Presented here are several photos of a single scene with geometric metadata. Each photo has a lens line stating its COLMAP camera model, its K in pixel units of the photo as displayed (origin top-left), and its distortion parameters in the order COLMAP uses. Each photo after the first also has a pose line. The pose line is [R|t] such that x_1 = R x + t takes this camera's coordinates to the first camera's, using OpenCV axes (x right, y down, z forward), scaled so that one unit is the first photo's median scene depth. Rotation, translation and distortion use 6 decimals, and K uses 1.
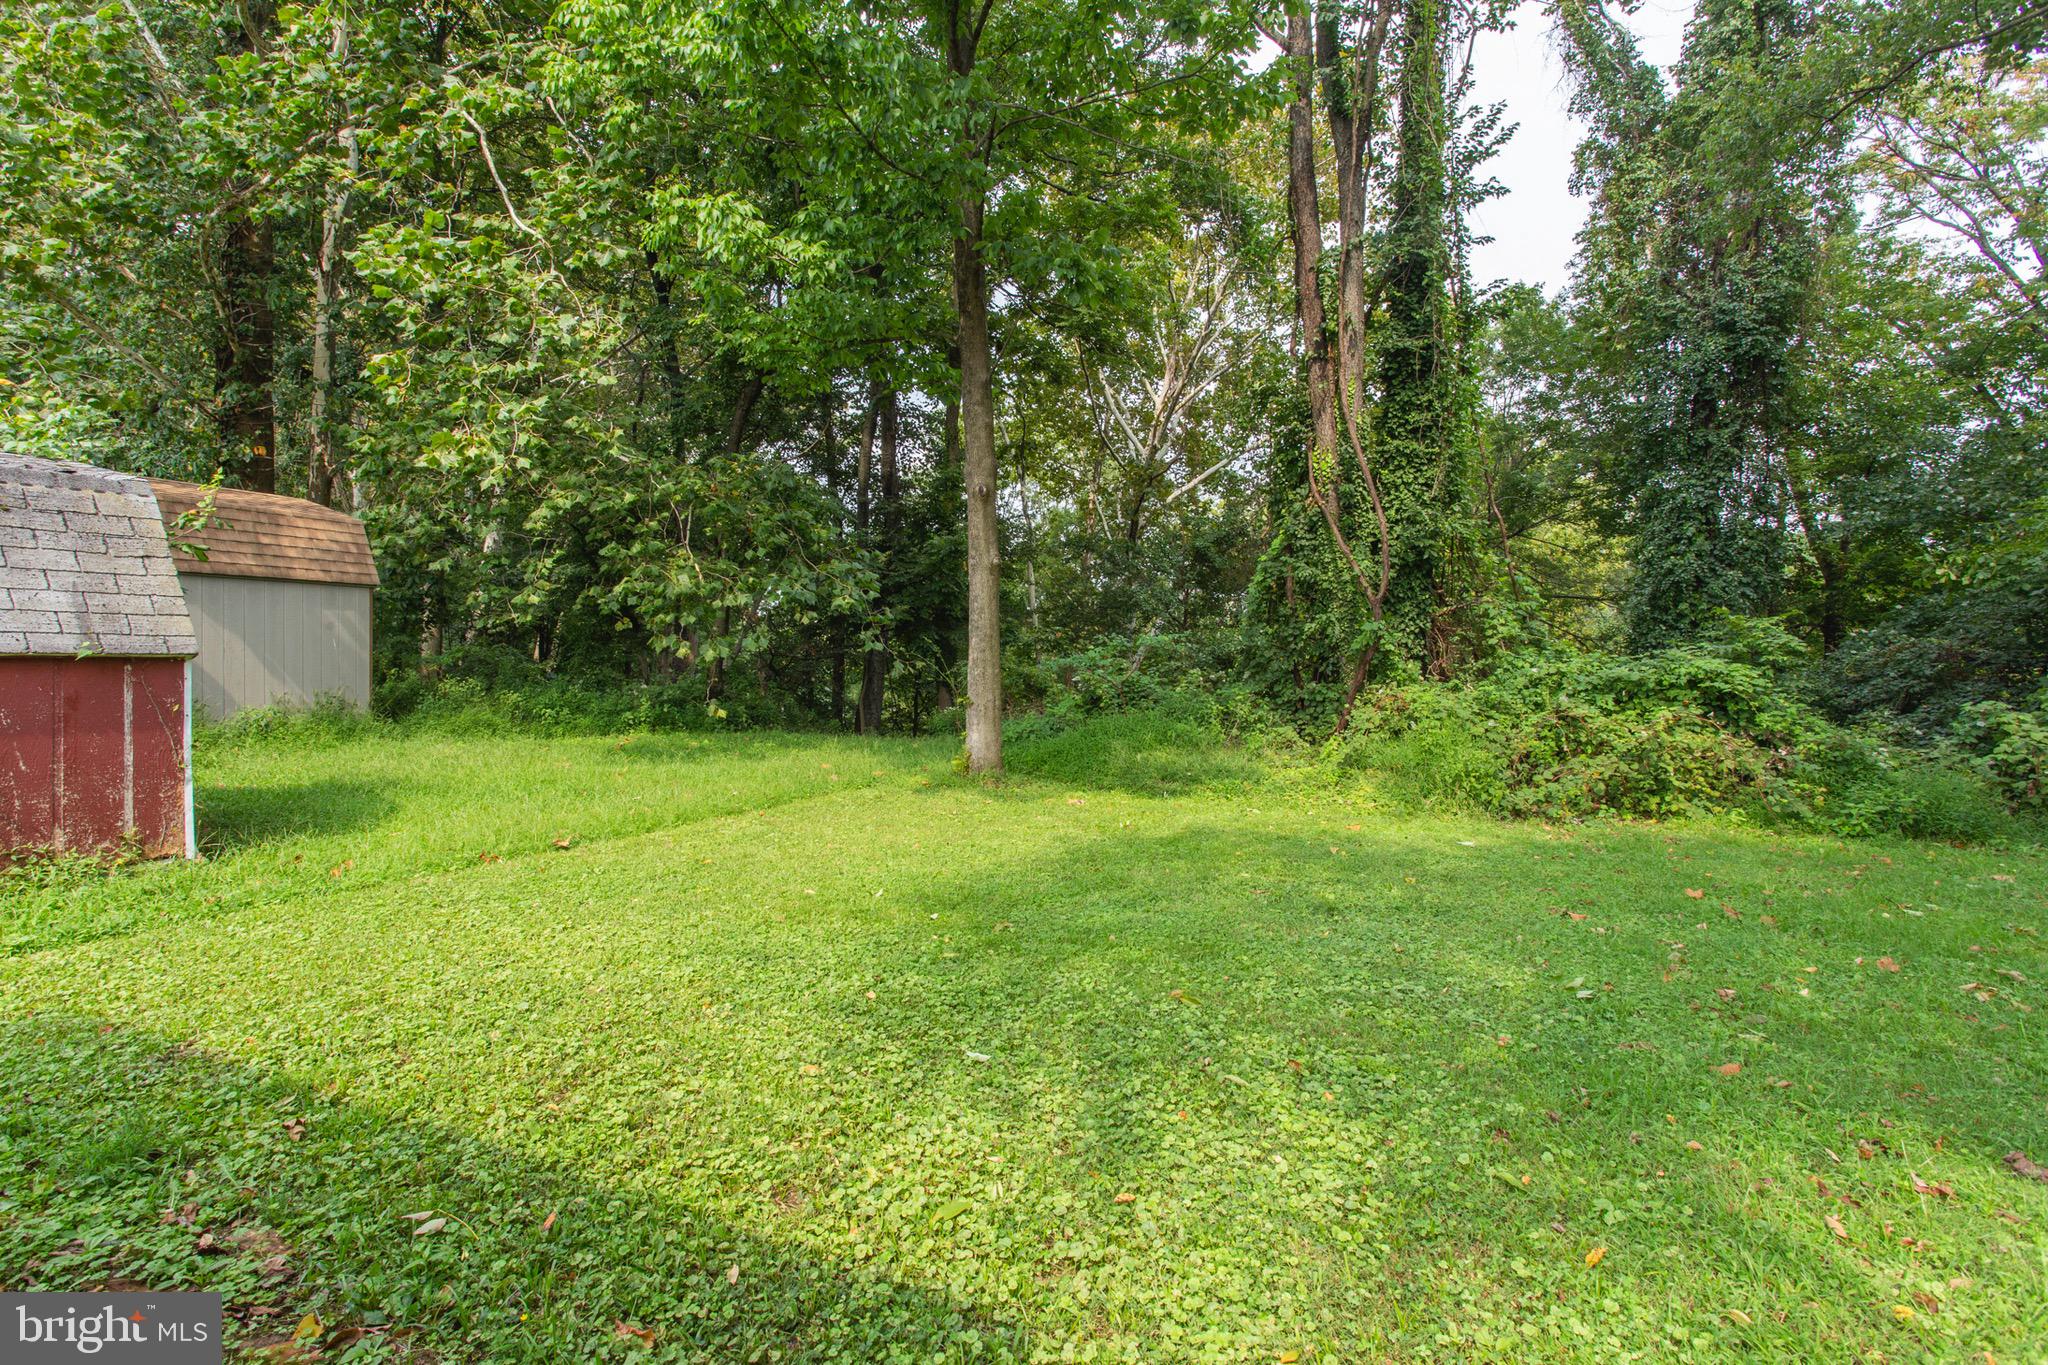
lens RADIAL K [[985.1, 0, 1023.5], [0, 985.1, 682.1], [0, 0, 1]] dist [-0.018848, 0.005662]
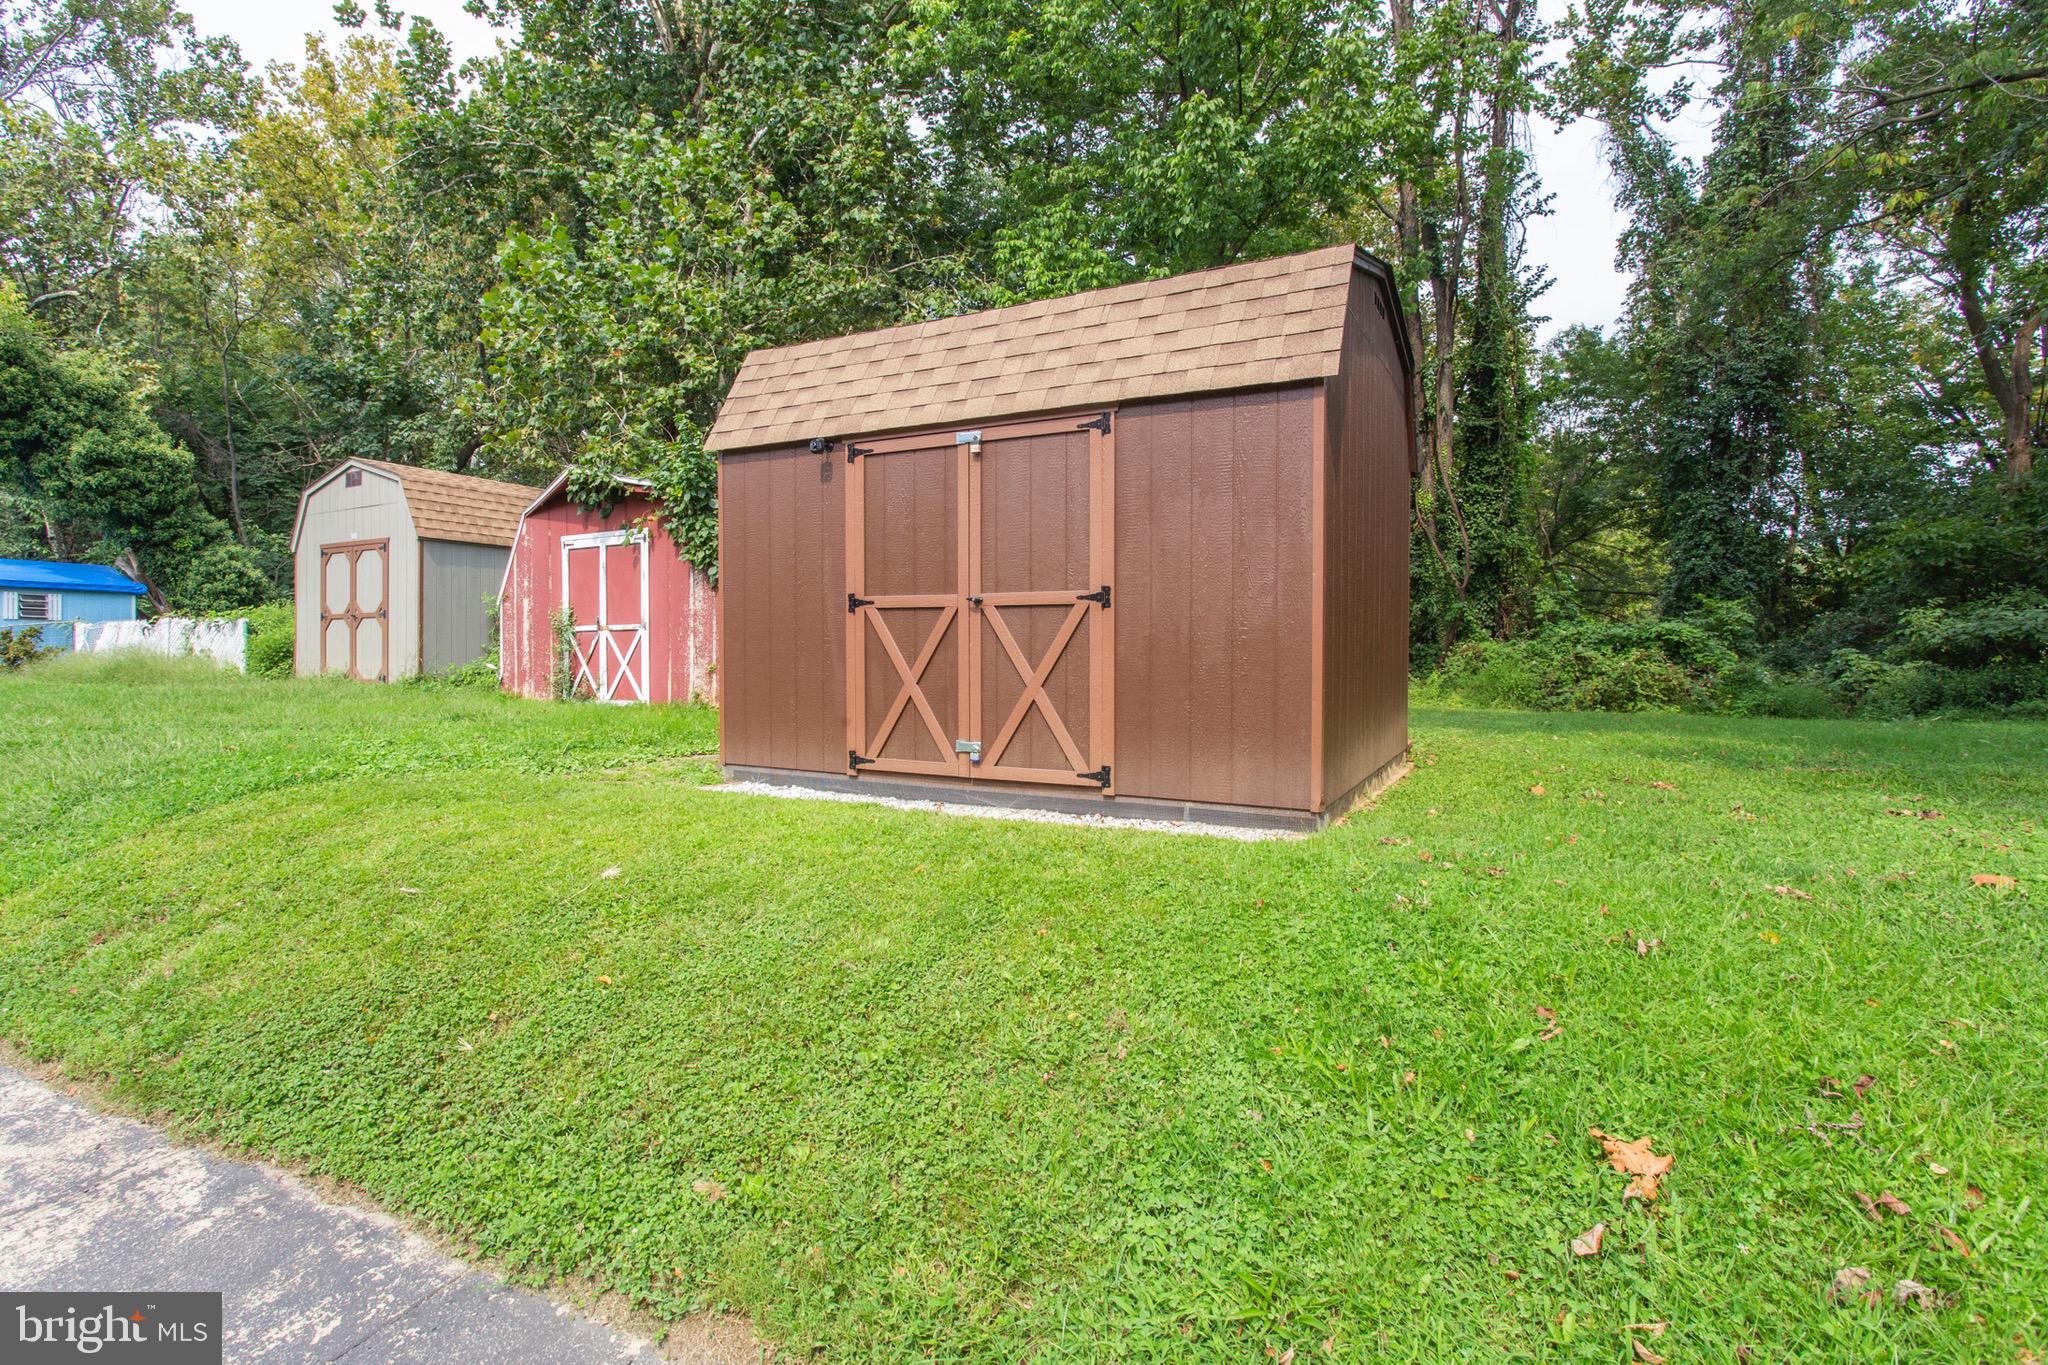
lens RADIAL K [[985.1, 0, 1022.5], [0, 985.1, 674.6], [0, 0, 1]] dist [-0.018848, 0.005662]
pose [[0.997691, 0.003645, -0.067816, -0.215791], [-0.004271, 0.999950, -0.009093, 0.065702], [0.067779, 0.009362, 0.997656, -0.563384]]
